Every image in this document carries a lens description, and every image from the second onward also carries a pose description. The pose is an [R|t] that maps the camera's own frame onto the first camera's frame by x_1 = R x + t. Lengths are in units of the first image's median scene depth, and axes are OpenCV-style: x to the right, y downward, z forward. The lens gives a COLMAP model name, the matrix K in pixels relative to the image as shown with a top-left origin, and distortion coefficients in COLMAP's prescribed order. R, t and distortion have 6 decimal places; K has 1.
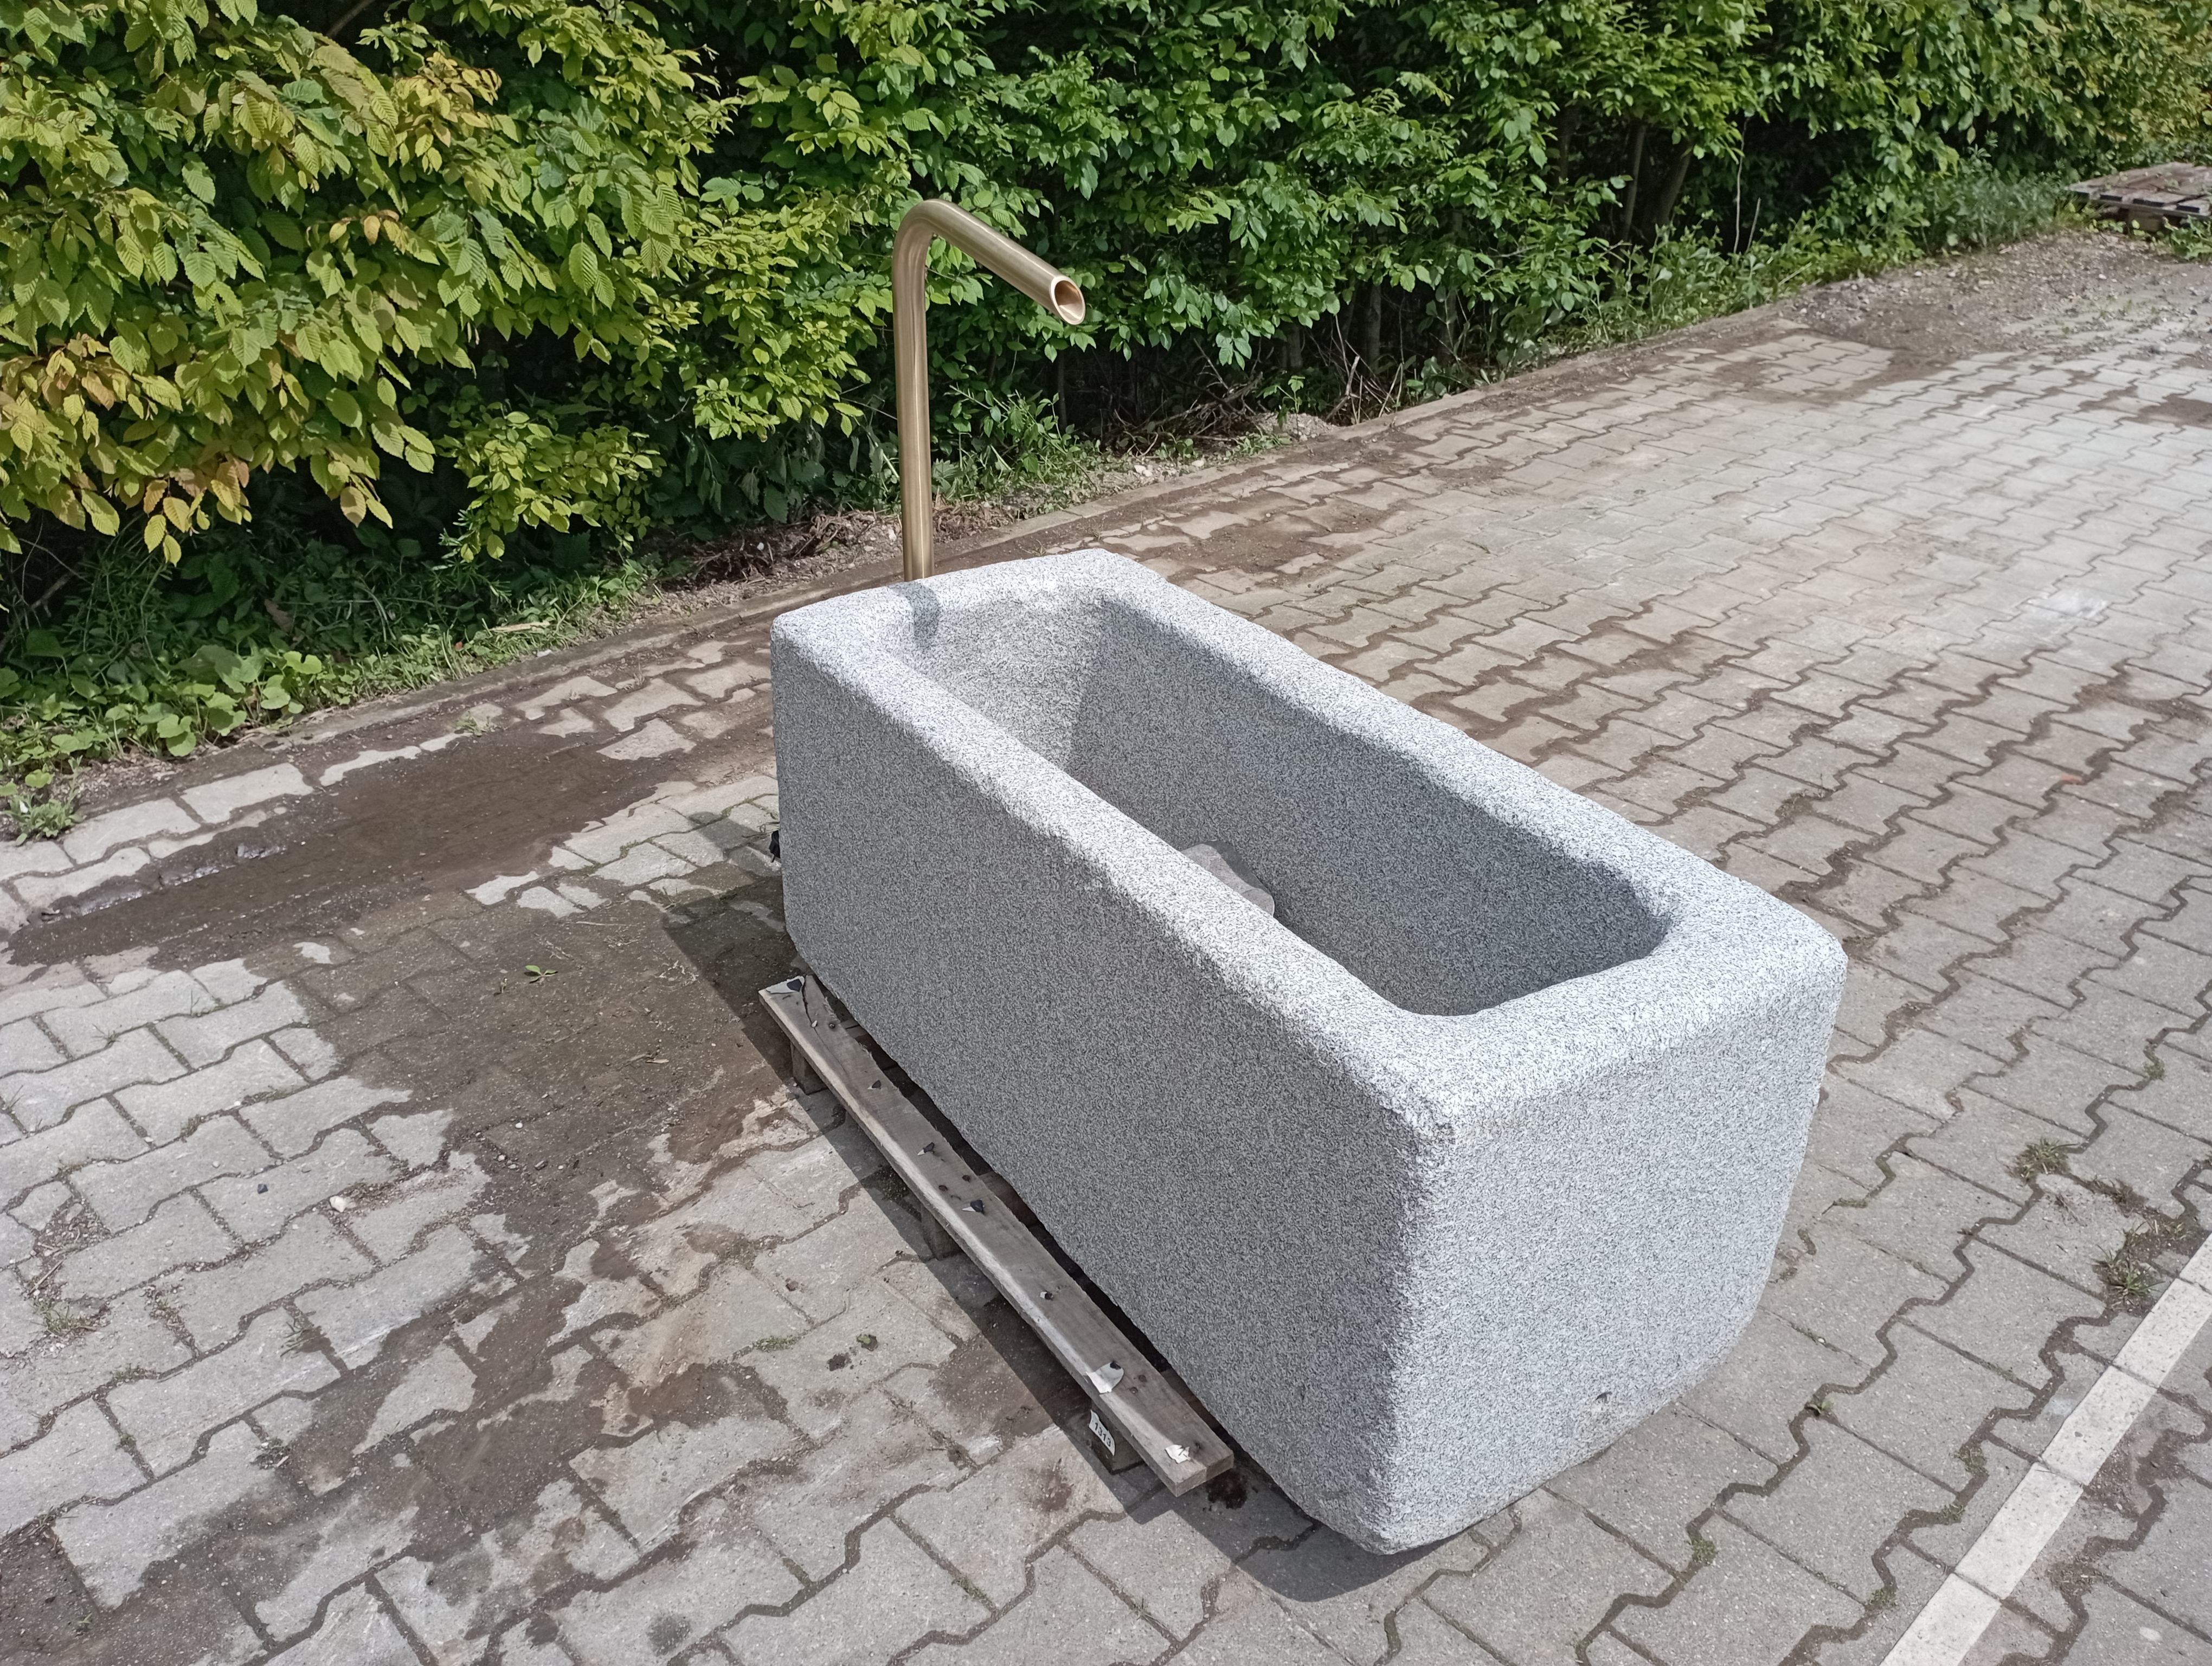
lens RADIAL K [[1826.7, 0, 1105.2], [0, 1826.7, 822.0], [0, 0, 1]] dist [0.098675, -0.130451]
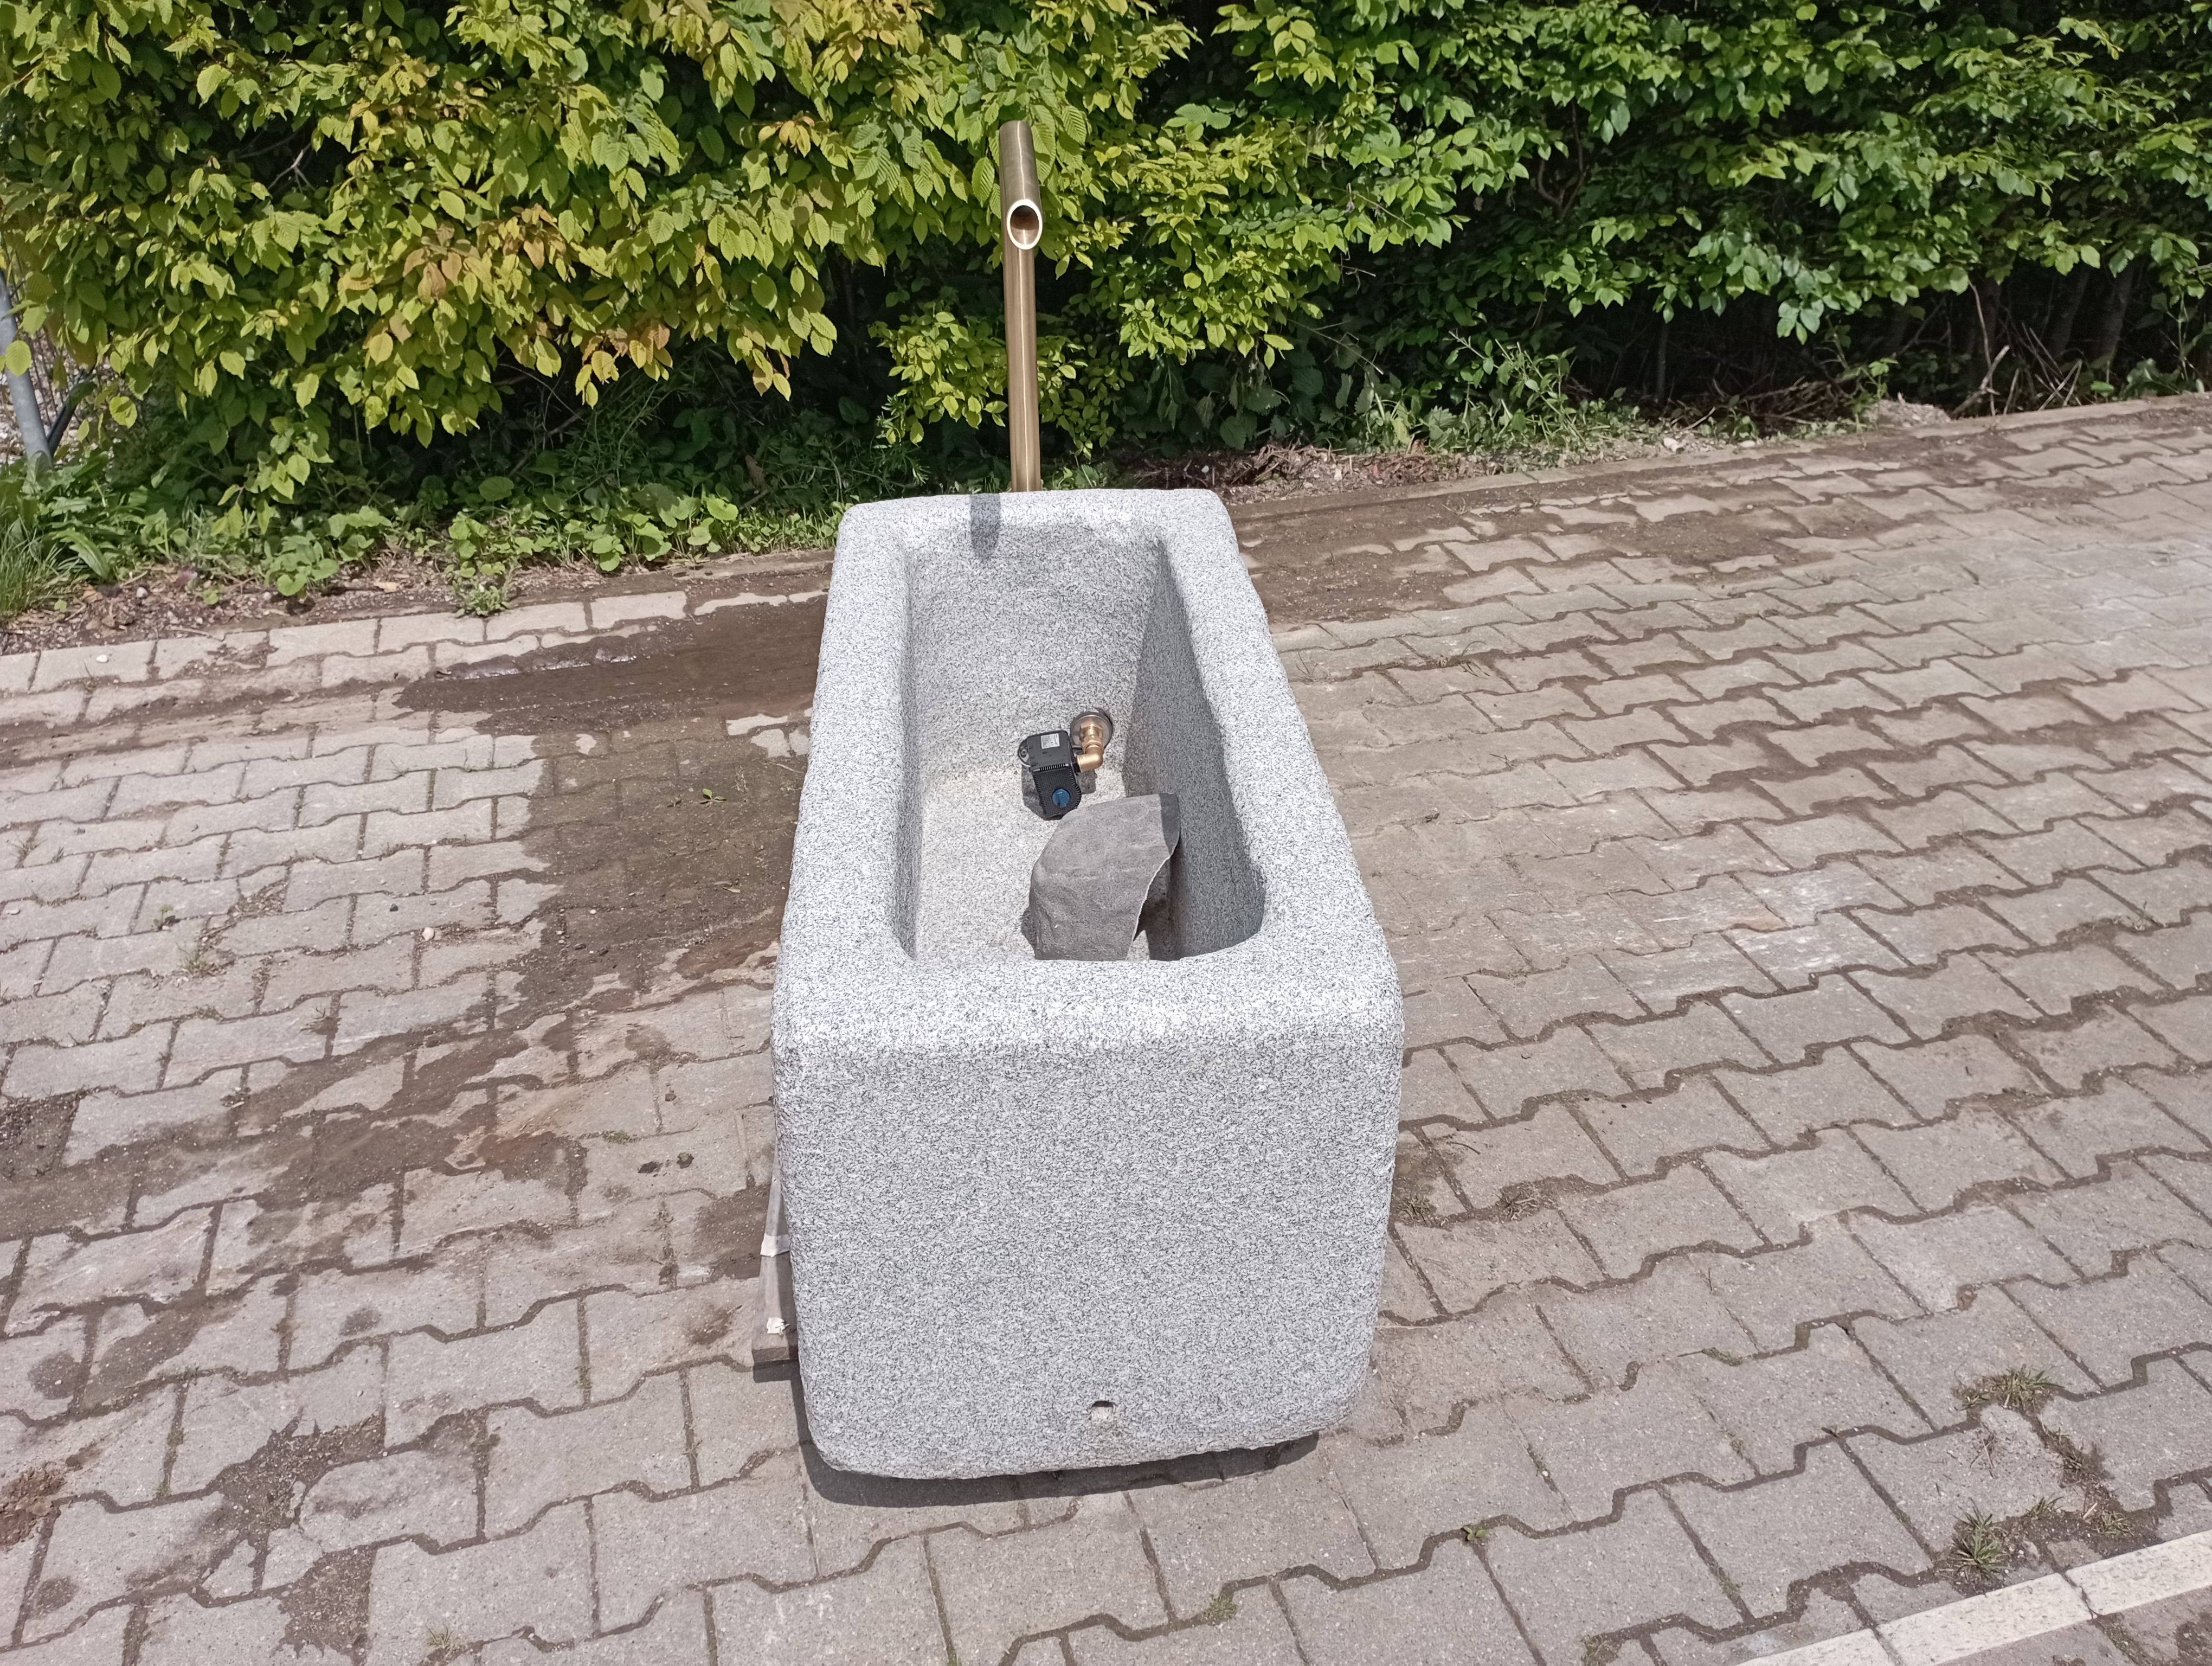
lens RADIAL K [[1826.7, 0, 1101.5], [0, 1826.7, 823.4], [0, 0, 1]] dist [0.098675, -0.130451]
pose [[0.879770, 0.212555, -0.425235, 0.266501], [-0.199634, 0.976972, 0.075318, -0.024362], [0.431452, 0.018629, 0.901944, 0.057523]]
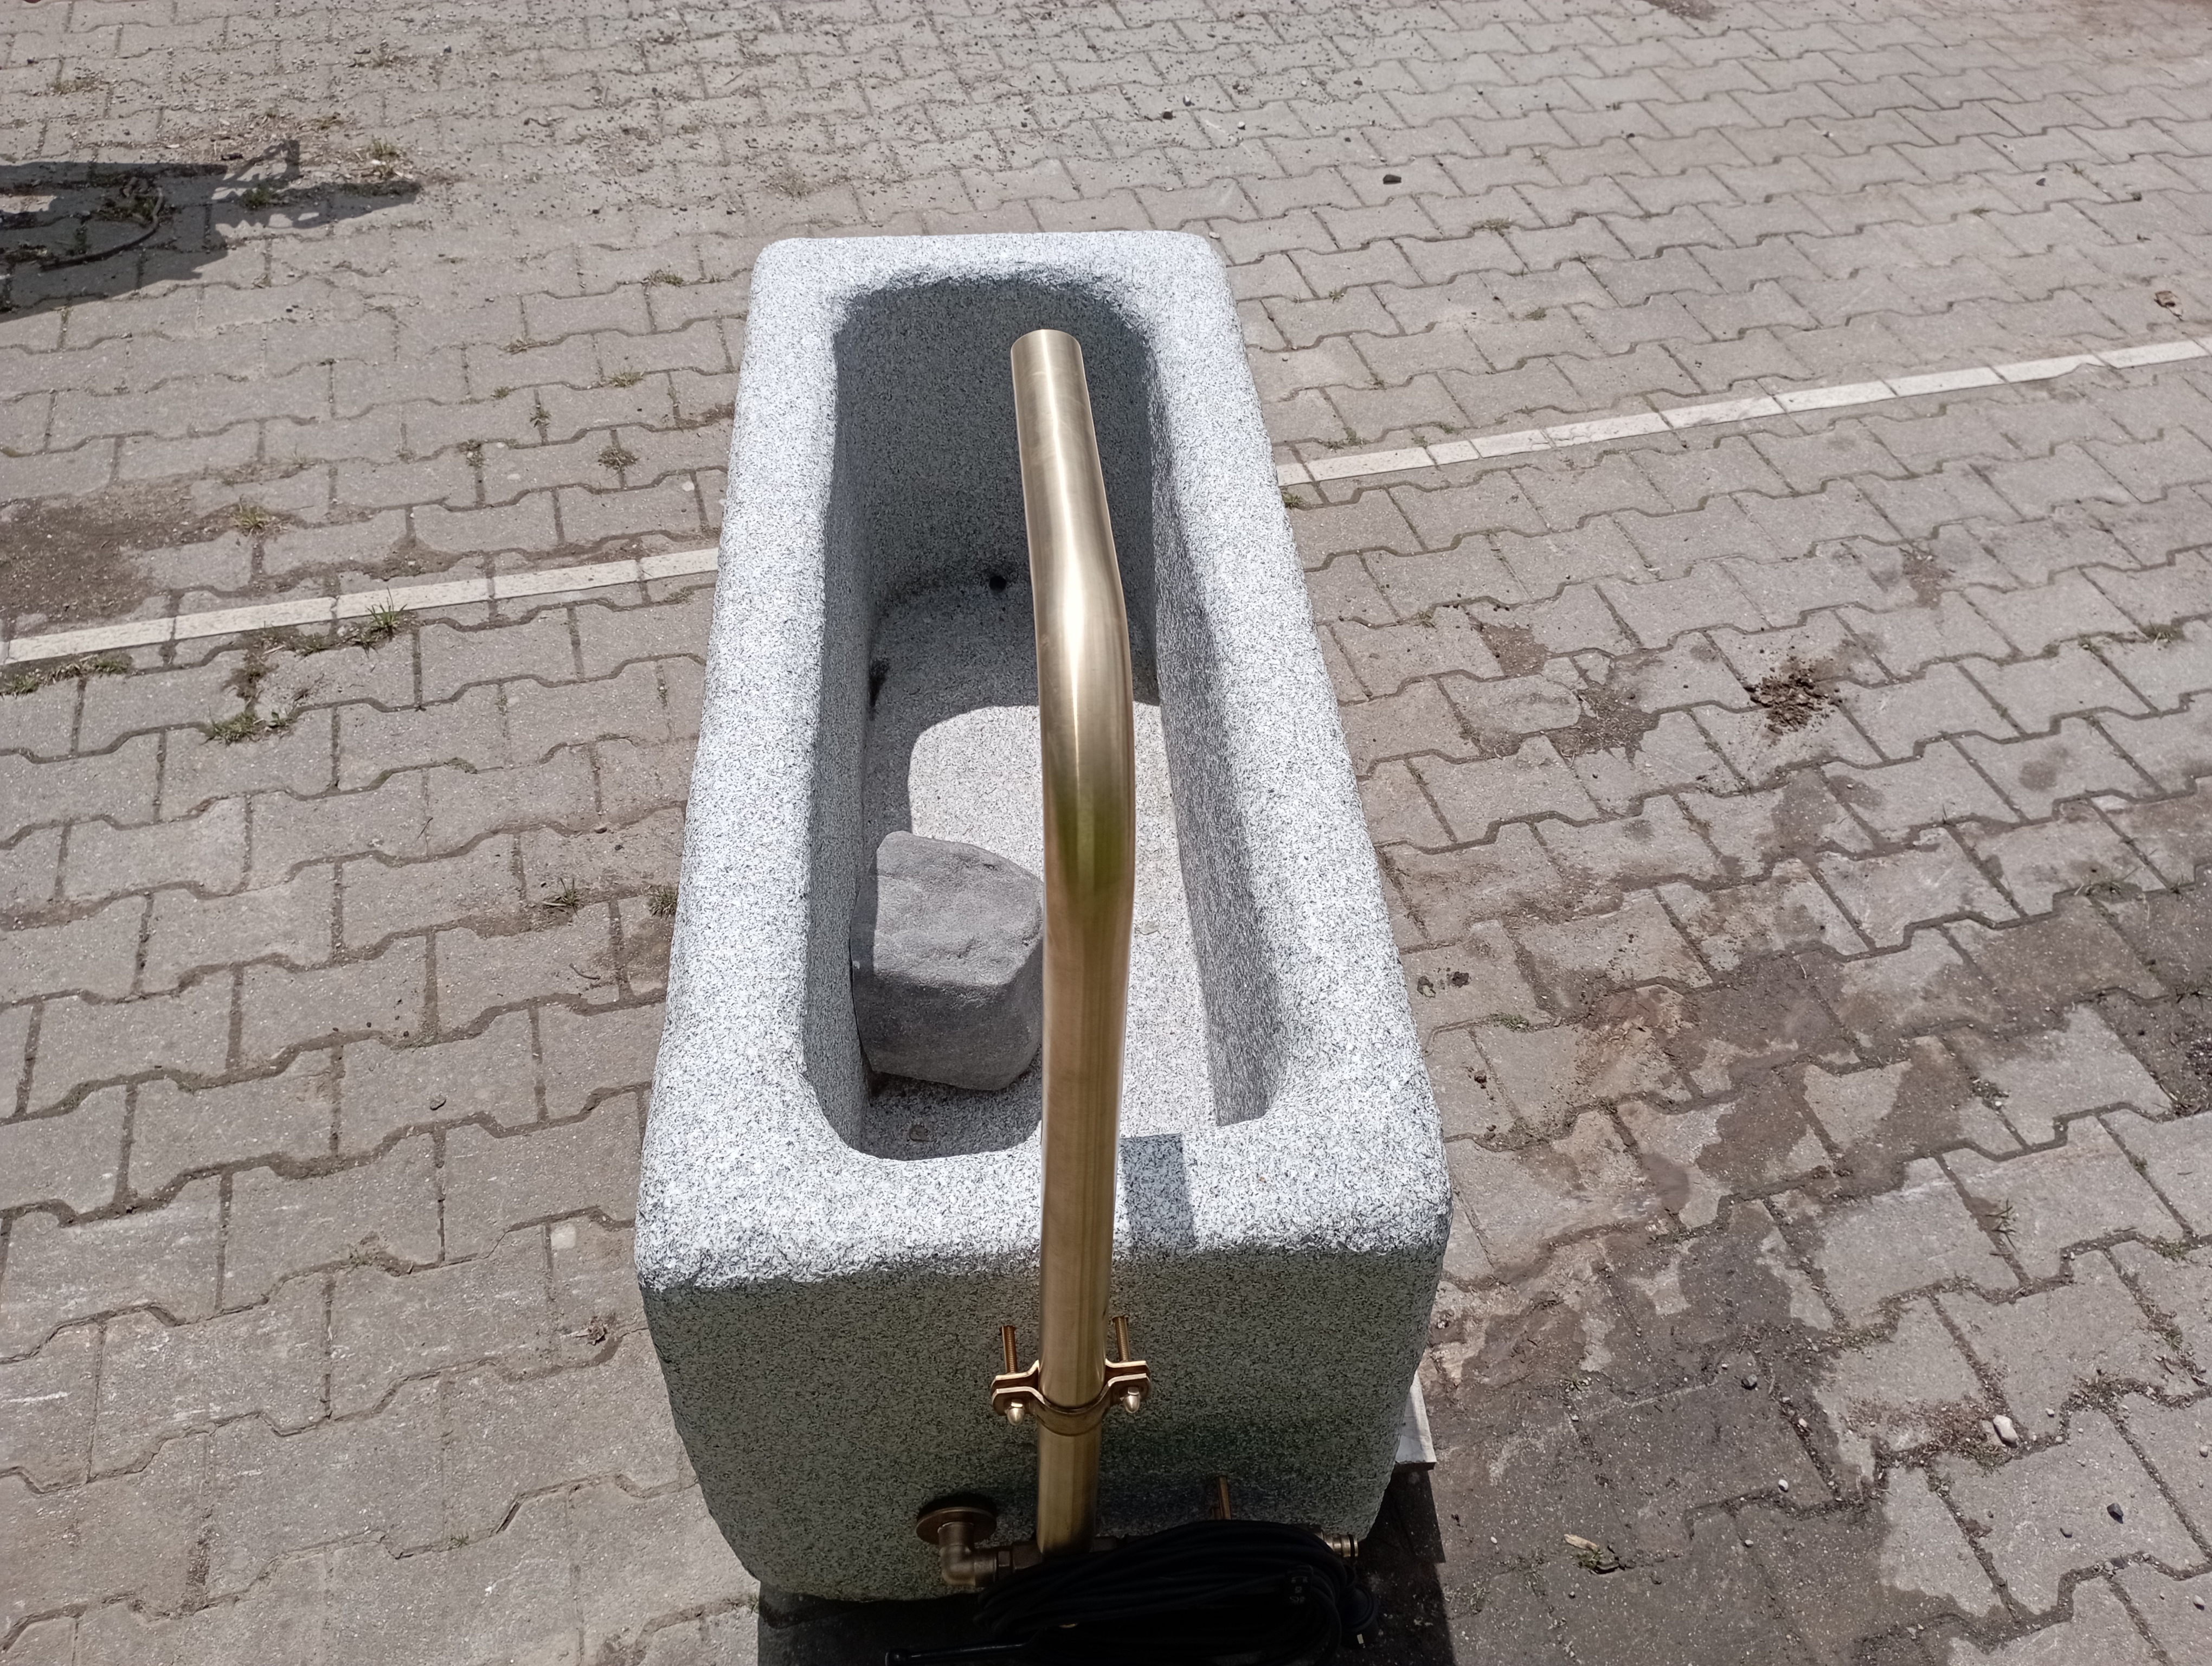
lens RADIAL K [[1826.7, 0, 1103.9], [0, 1826.7, 811.4], [0, 0, 1]] dist [0.098675, -0.130451]
pose [[-0.881664, -0.364517, 0.299659, -0.124808], [0.176371, 0.334451, 0.925762, -0.378367], [-0.437677, 0.869063, -0.230583, 0.635438]]
